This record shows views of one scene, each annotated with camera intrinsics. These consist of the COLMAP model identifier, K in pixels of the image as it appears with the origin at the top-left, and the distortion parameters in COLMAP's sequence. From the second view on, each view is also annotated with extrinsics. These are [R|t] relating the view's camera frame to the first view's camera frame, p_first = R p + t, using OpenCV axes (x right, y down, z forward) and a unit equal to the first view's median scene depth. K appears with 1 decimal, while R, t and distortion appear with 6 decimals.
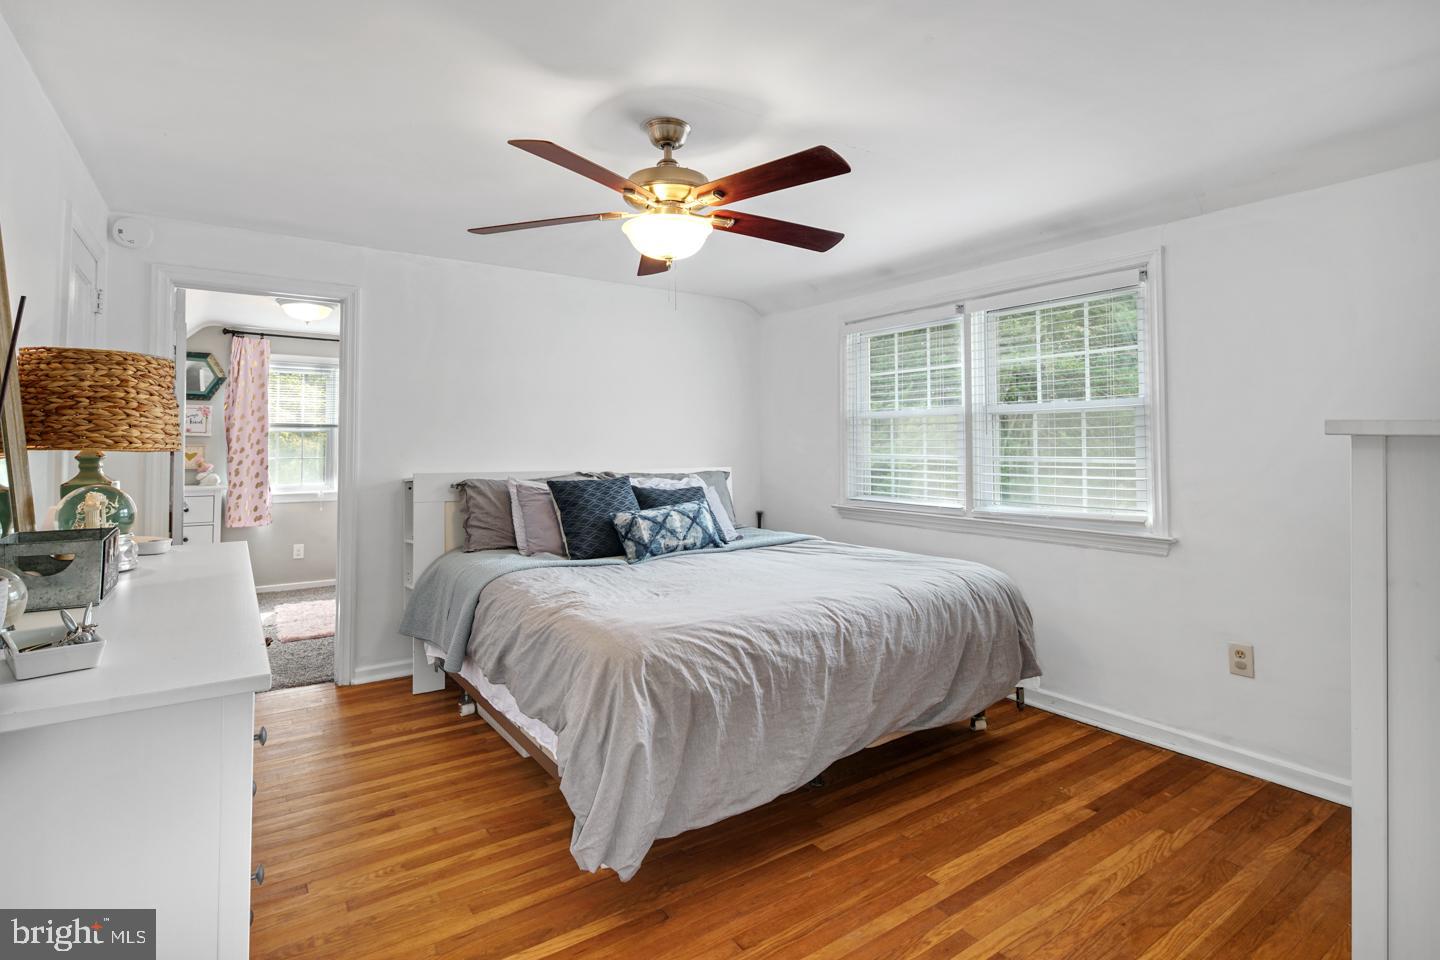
lens RADIAL K [[706.6, 0, 707.7], [0, 706.6, 422.3], [0, 0, 1]] dist [0.005527, -0.006090]
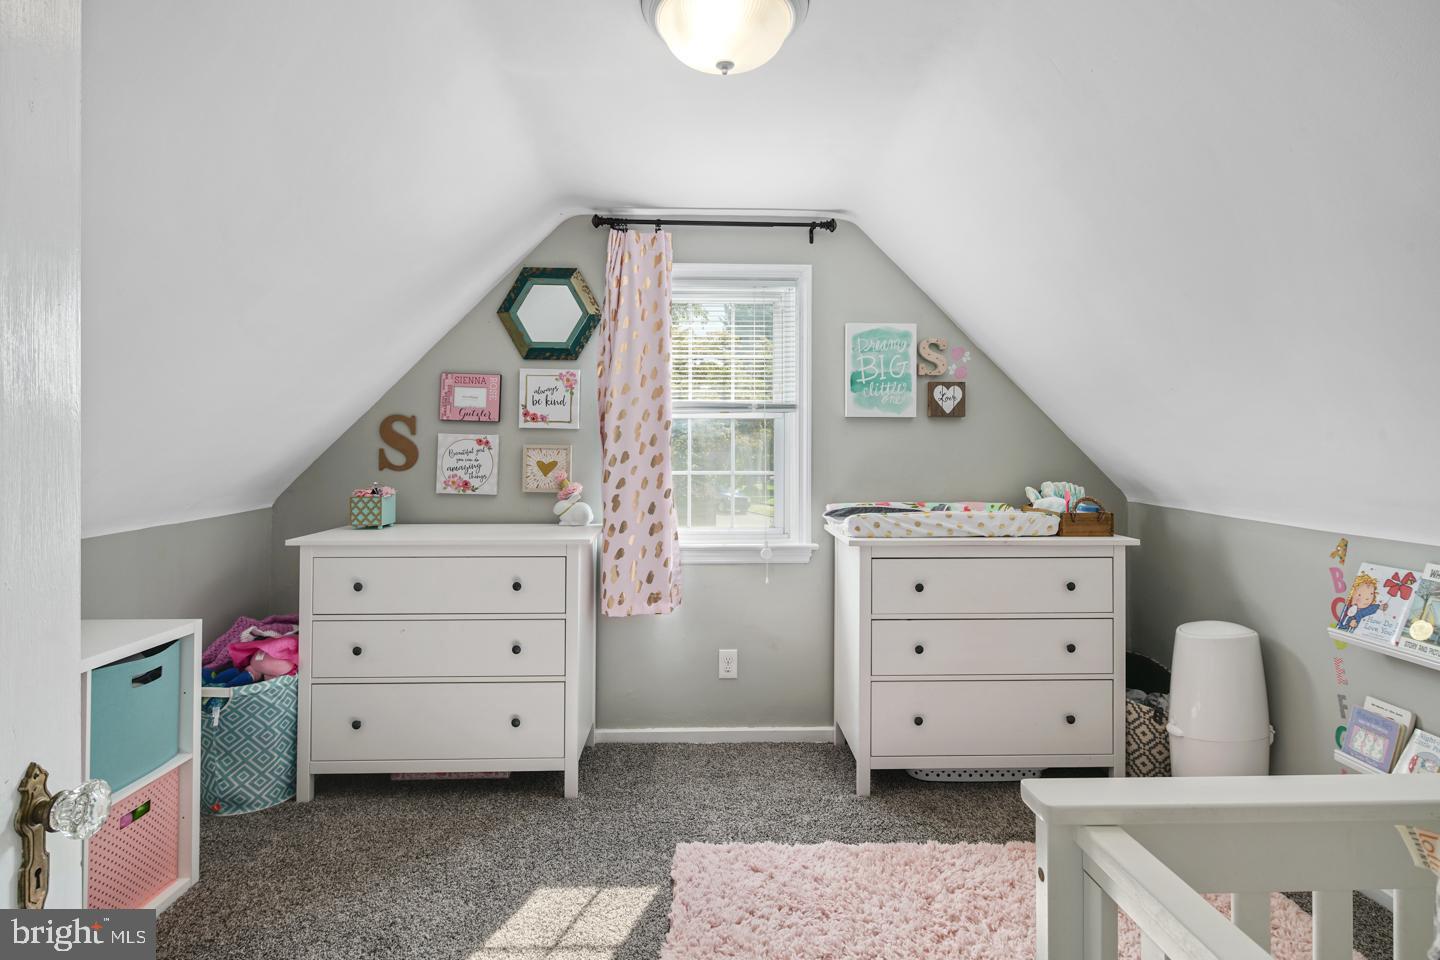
lens RADIAL K [[706.6, 0, 715.4], [0, 706.6, 436.9], [0, 0, 1]] dist [0.005527, -0.006090]
pose [[0.846712, -0.000031, -0.532051, -0.342259], [0.012382, 0.999730, 0.019647, 0.016313], [0.531907, -0.023224, 0.846484, 0.615109]]
